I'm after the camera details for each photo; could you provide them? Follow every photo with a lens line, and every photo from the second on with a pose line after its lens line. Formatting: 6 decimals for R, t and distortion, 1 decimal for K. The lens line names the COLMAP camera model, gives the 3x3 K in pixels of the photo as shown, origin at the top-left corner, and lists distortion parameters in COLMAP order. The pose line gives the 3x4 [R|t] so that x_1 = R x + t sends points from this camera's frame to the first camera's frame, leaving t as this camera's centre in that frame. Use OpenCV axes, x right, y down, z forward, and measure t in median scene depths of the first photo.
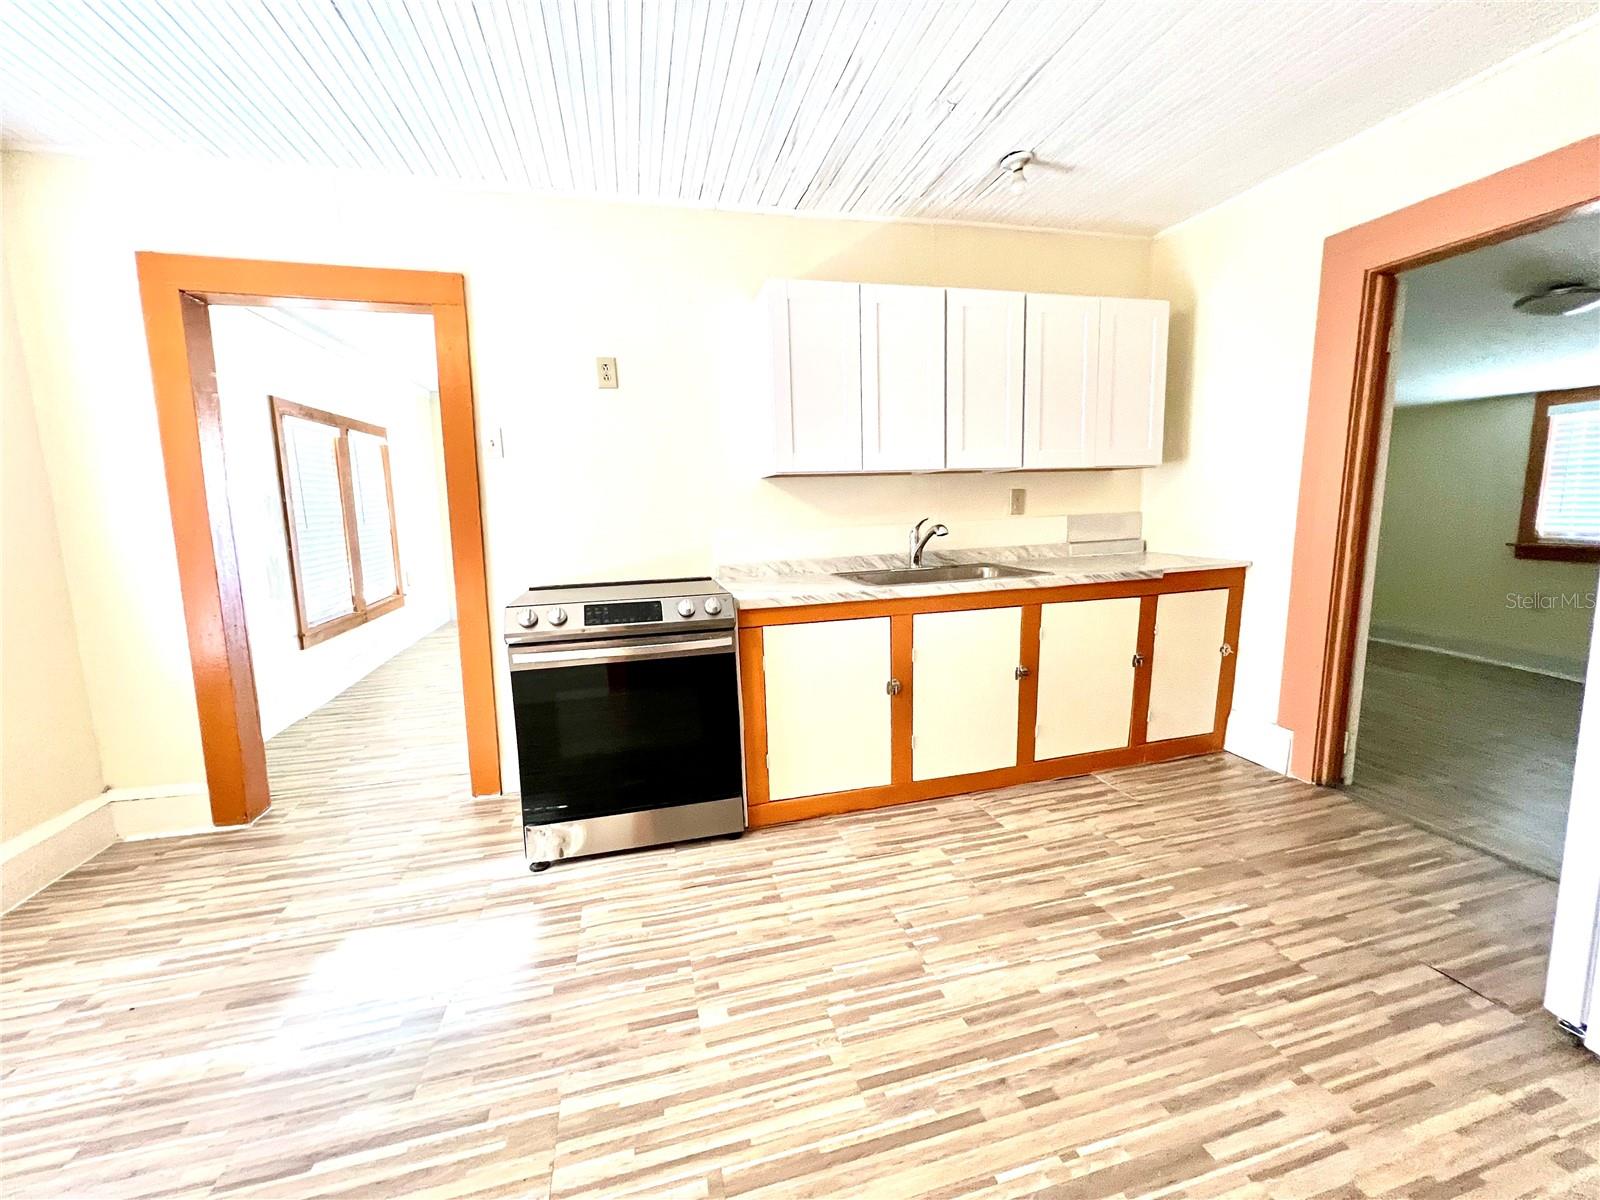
lens RADIAL K [[649.6, 0, 800.0], [0, 649.6, 600.0], [0, 0, 1]] dist [-0.001866, 0.000028]
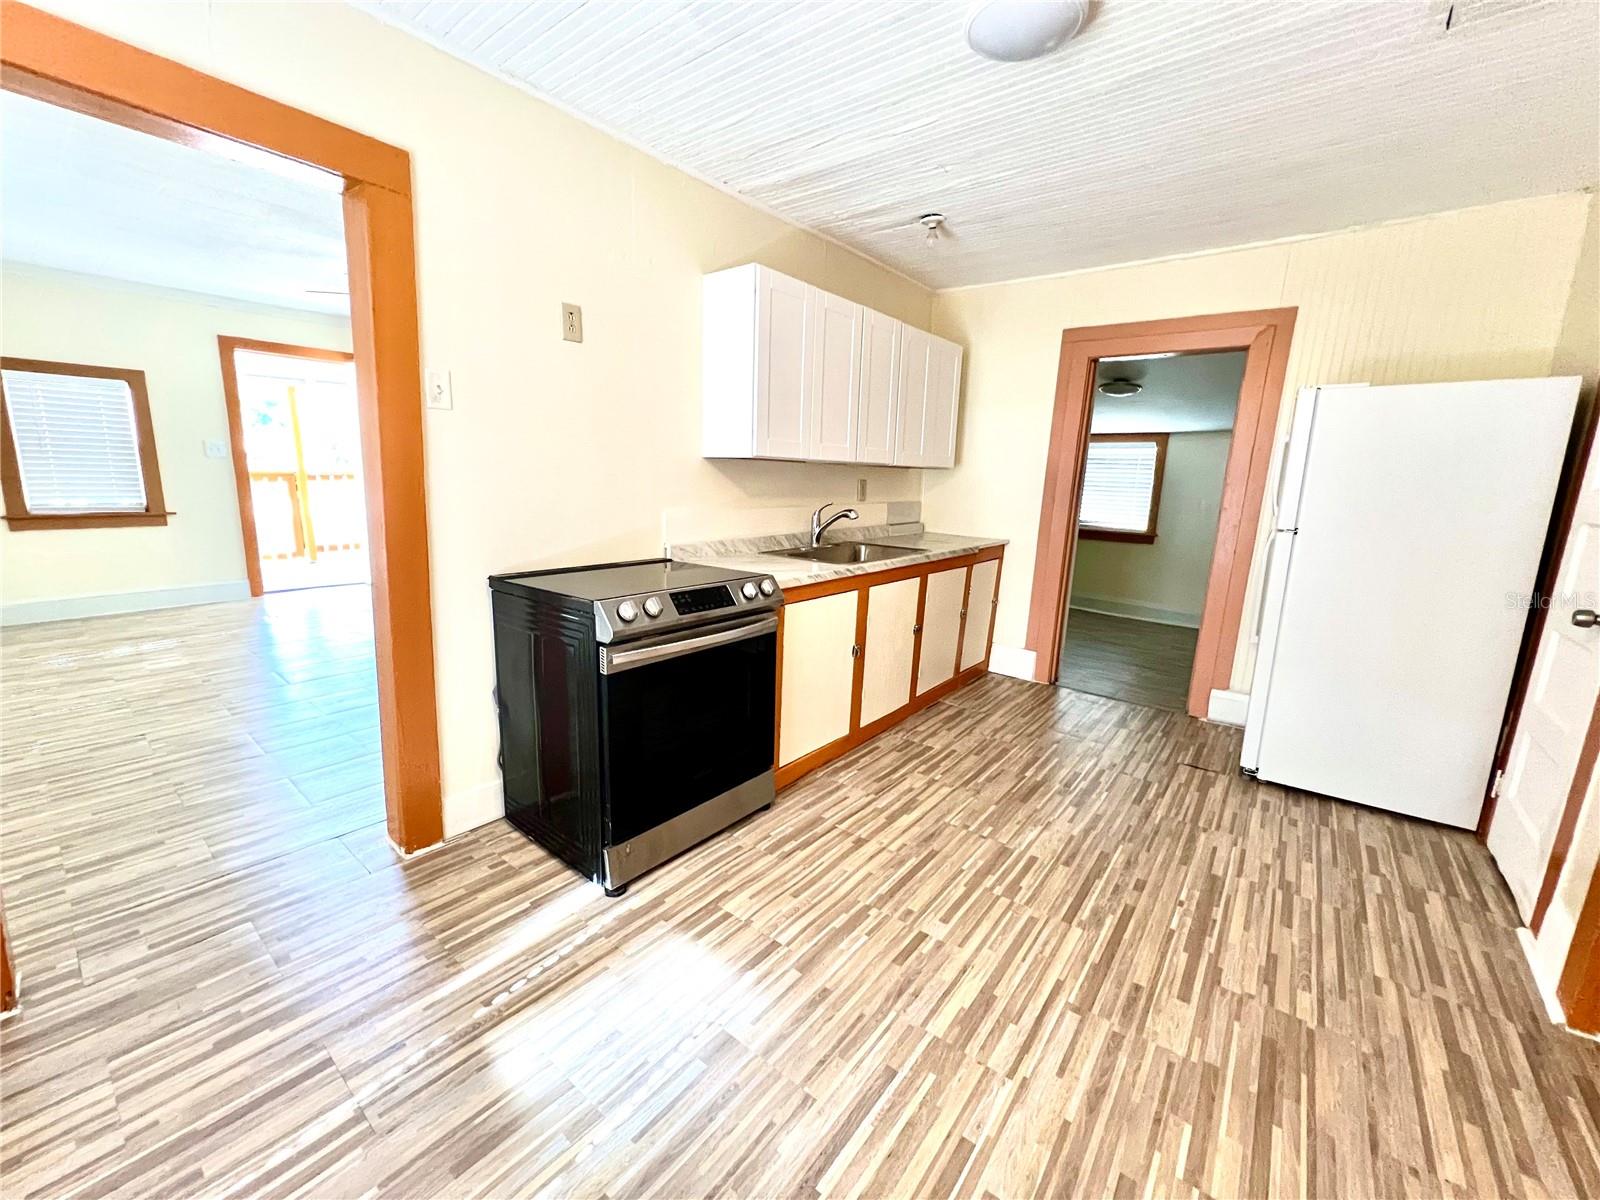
lens RADIAL K [[649.6, 0, 800.0], [0, 649.6, 600.0], [0, 0, 1]] dist [-0.001866, 0.000028]
pose [[0.794694, -0.059856, 0.604051, -0.720687], [0.033349, 0.997929, 0.055011, -0.026067], [-0.606093, -0.023572, 0.795044, 0.154308]]
